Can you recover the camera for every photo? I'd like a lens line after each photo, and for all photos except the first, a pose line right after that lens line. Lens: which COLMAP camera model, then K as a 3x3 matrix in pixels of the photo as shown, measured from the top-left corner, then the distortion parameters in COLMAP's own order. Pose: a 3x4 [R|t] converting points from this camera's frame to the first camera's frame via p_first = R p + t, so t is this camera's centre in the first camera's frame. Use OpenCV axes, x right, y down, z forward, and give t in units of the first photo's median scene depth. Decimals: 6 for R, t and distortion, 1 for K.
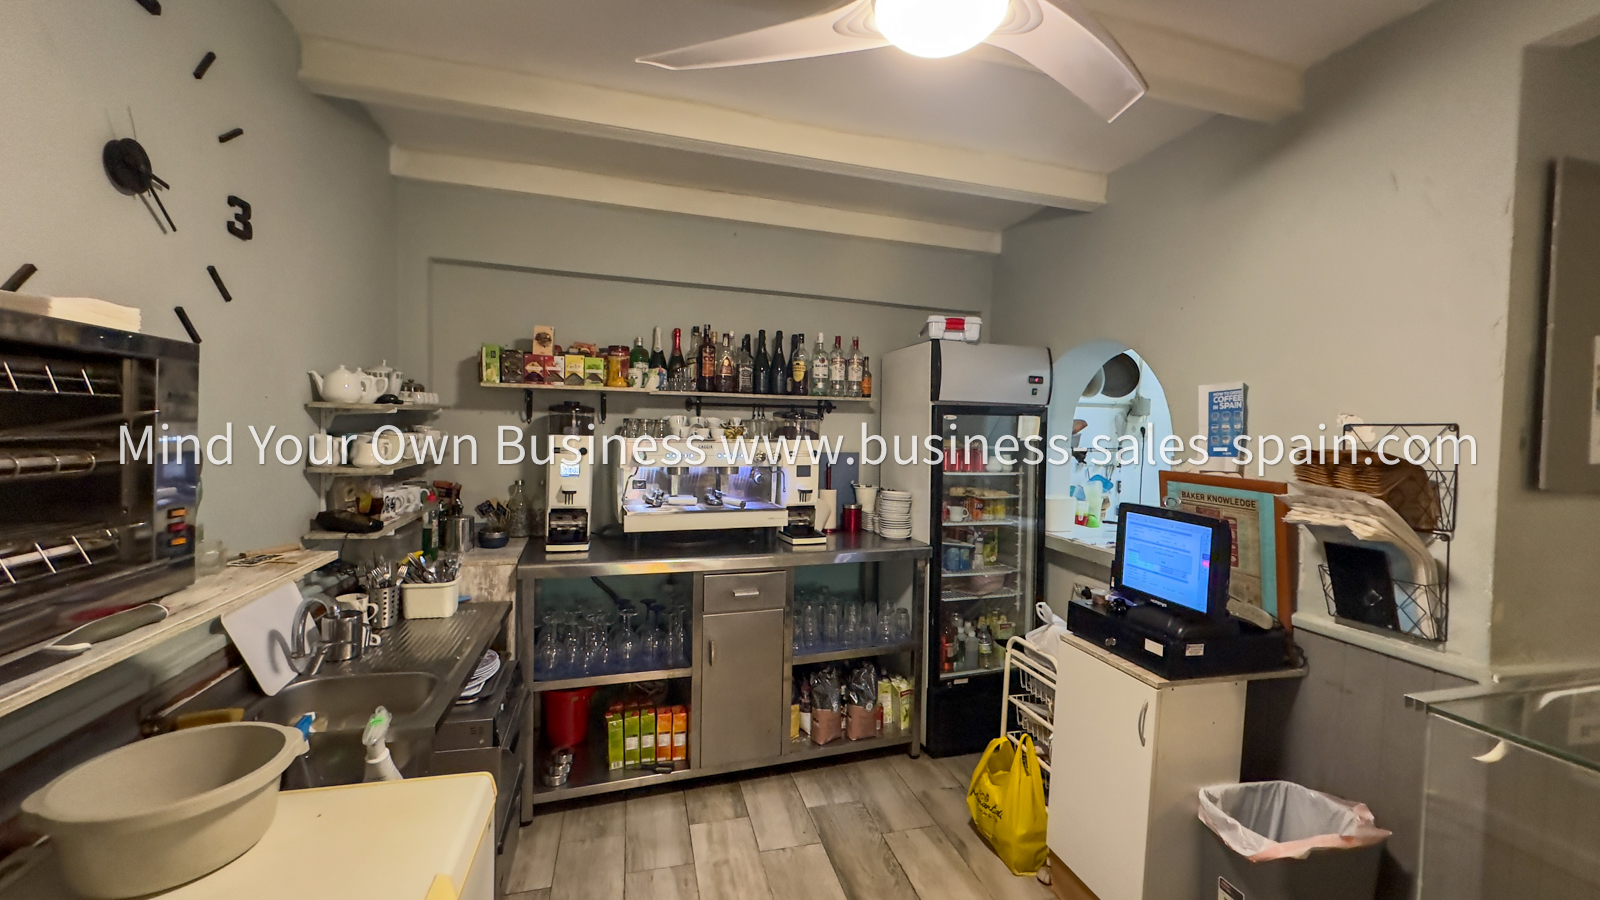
lens RADIAL K [[636.0, 0, 801.2], [0, 636.0, 449.2], [0, 0, 1]] dist [-0.003326, -0.000129]
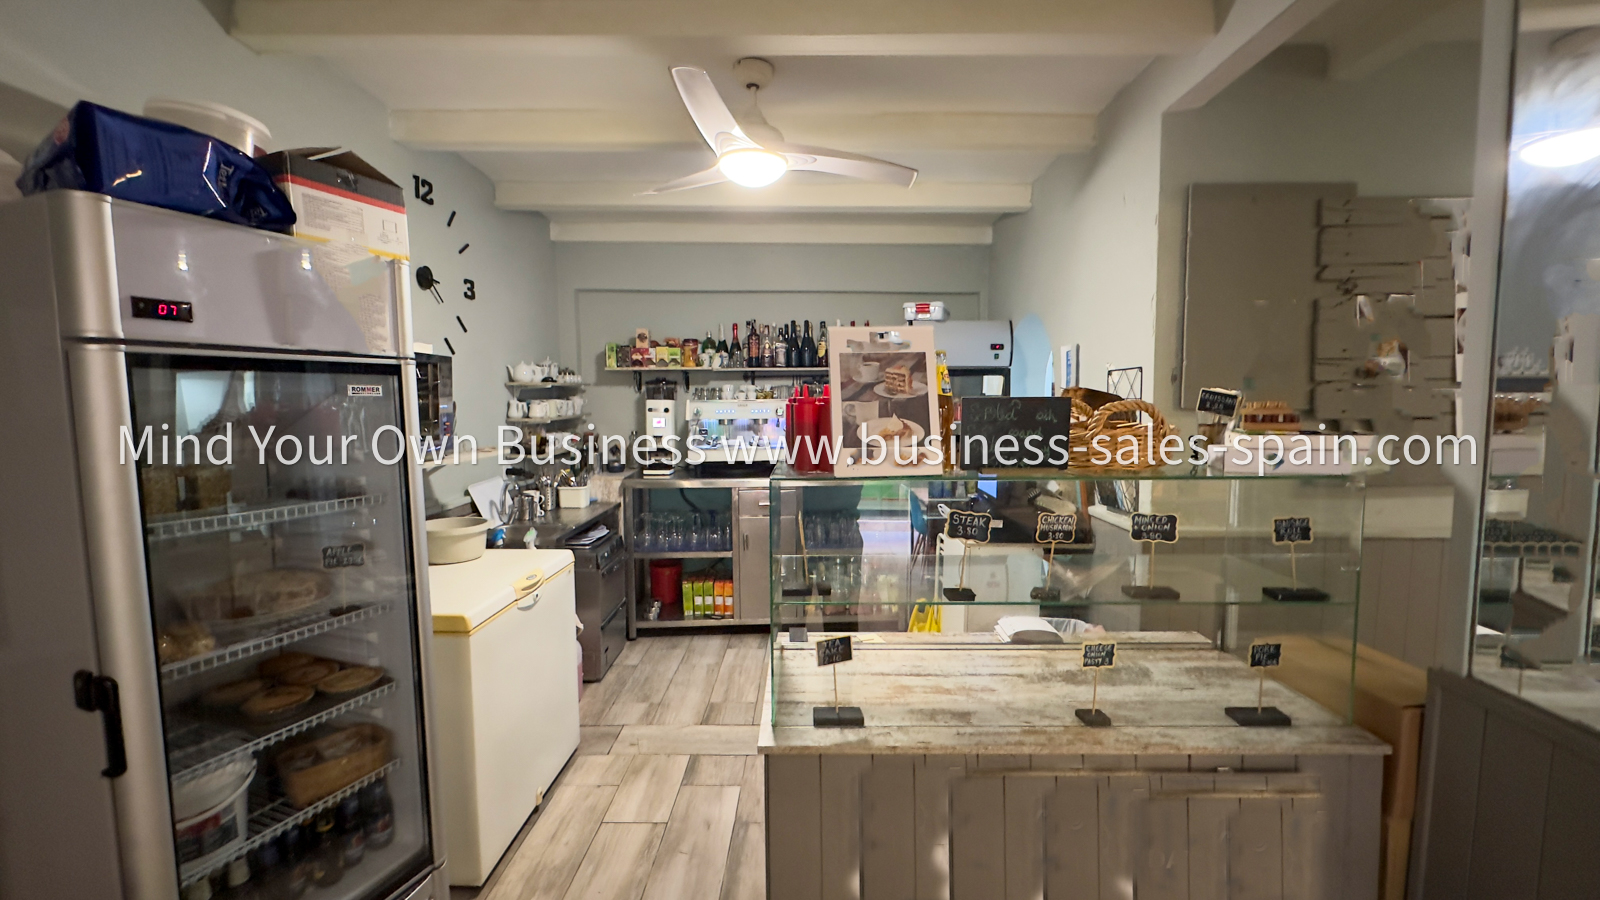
lens RADIAL K [[636.0, 0, 801.0], [0, 636.0, 449.4], [0, 0, 1]] dist [-0.003326, -0.000129]
pose [[0.961563, -0.008168, -0.274462, 0.379498], [0.018390, 0.999229, 0.034691, 0.049538], [0.273967, -0.038405, 0.960972, -0.374556]]
